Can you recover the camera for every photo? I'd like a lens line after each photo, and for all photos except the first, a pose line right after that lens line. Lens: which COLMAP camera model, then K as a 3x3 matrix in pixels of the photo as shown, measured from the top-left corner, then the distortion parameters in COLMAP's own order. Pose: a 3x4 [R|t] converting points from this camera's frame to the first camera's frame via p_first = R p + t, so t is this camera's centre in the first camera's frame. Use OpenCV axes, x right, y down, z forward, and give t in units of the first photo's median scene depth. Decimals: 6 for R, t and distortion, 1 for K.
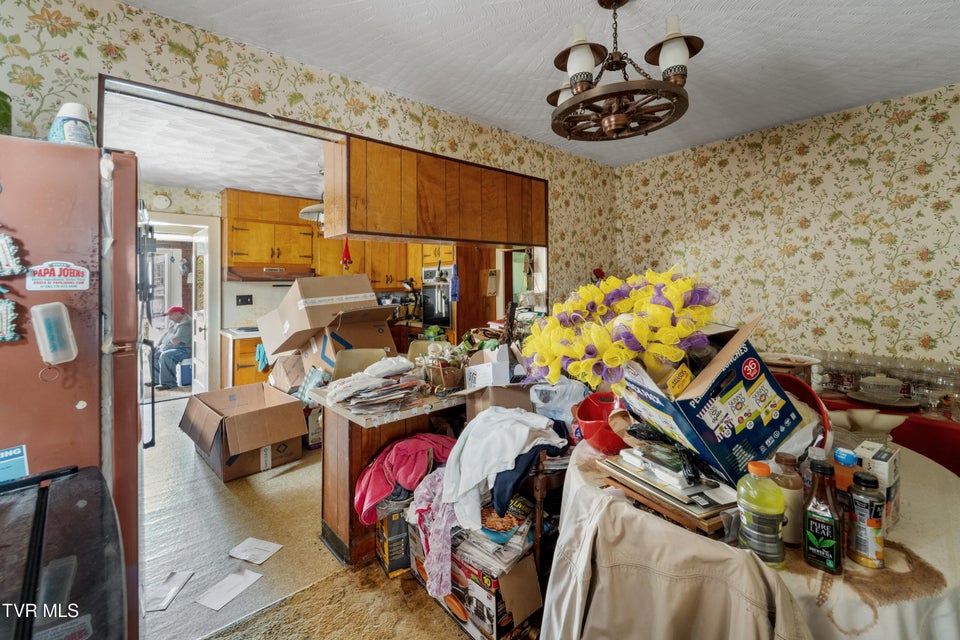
lens RADIAL K [[387.7, 0, 482.4], [0, 387.7, 280.7], [0, 0, 1]] dist [0.021728, -0.000717]
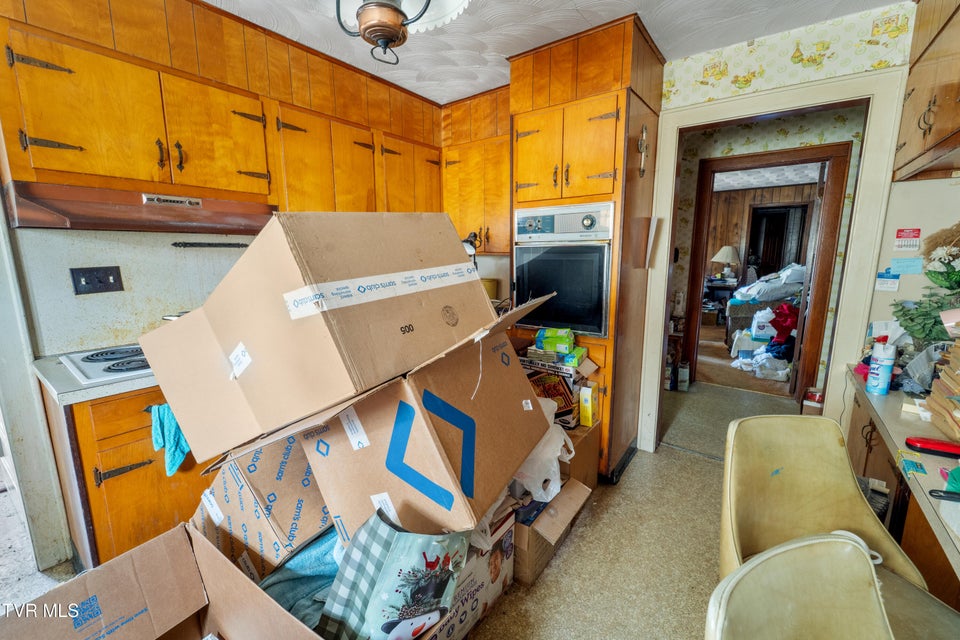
lens RADIAL K [[387.7, 0, 474.9], [0, 387.7, 314.9], [0, 0, 1]] dist [0.021728, -0.000717]
pose [[0.983095, -0.024894, 0.181394, -0.319484], [-0.005839, 0.985948, 0.166952, 0.015970], [-0.183001, -0.165189, 0.969135, 0.559066]]
